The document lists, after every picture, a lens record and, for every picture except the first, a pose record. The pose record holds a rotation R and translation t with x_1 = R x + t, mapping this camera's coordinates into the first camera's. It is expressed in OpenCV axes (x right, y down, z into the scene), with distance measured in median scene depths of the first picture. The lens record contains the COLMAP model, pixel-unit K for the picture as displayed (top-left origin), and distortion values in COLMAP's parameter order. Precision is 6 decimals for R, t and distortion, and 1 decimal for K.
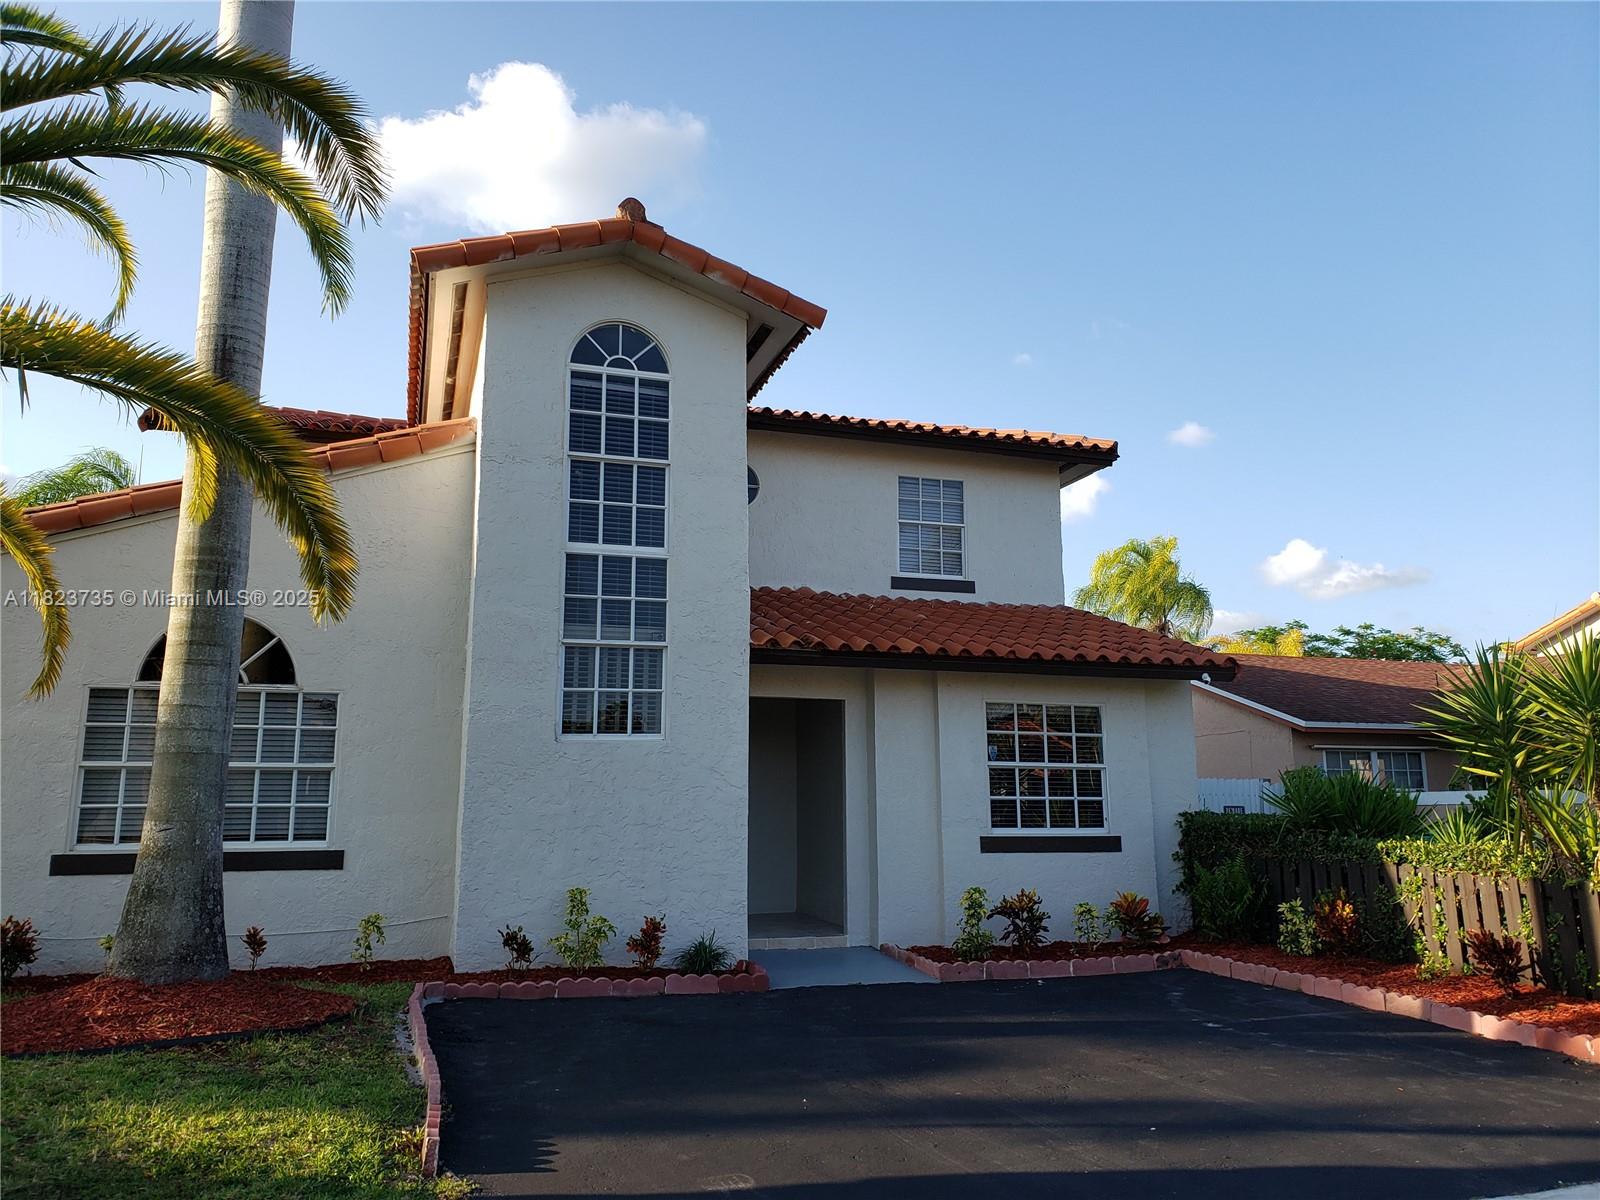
lens RADIAL K [[1233.3, 0, 801.7], [0, 1233.3, 568.0], [0, 0, 1]] dist [0.099815, -0.208257]
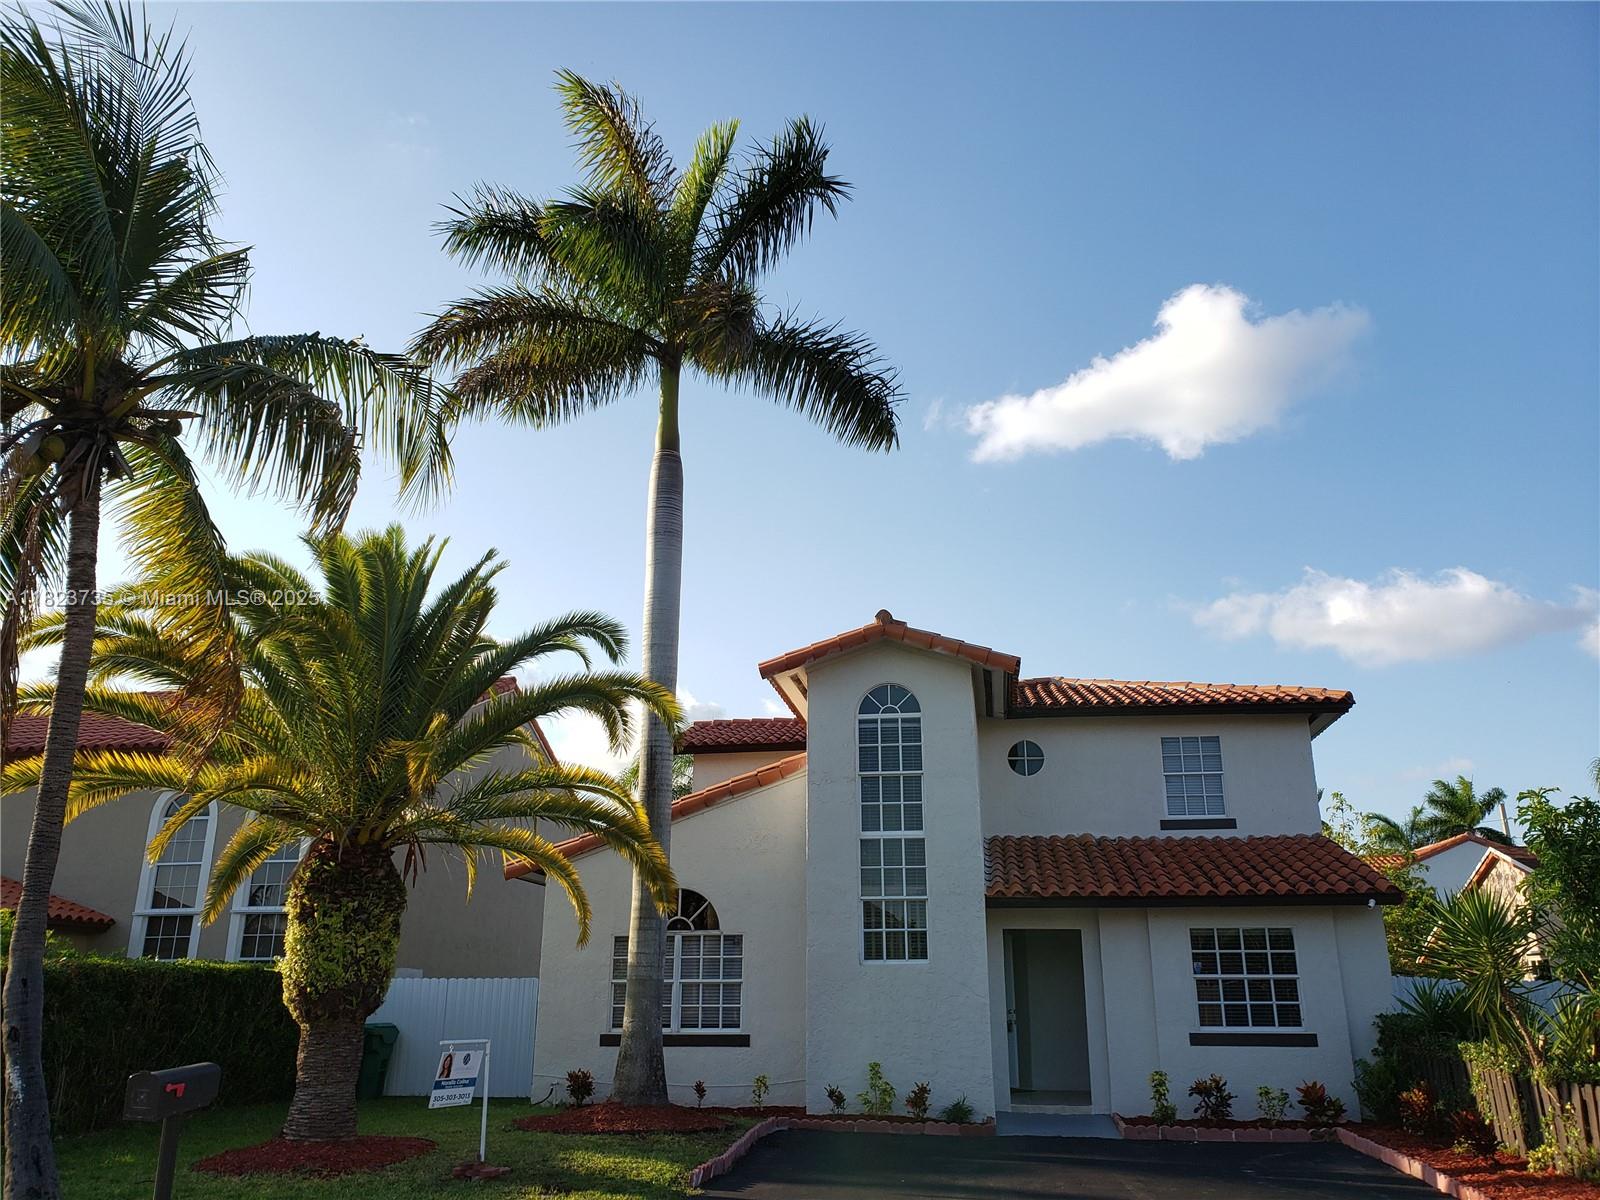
lens RADIAL K [[1233.3, 0, 801.7], [0, 1233.3, 568.0], [0, 0, 1]] dist [0.099815, -0.208257]
pose [[0.888395, -0.147930, -0.434592, 0.465134], [0.085485, 0.983410, -0.159993, -0.102487], [0.451050, 0.104986, 0.886302, -0.456900]]
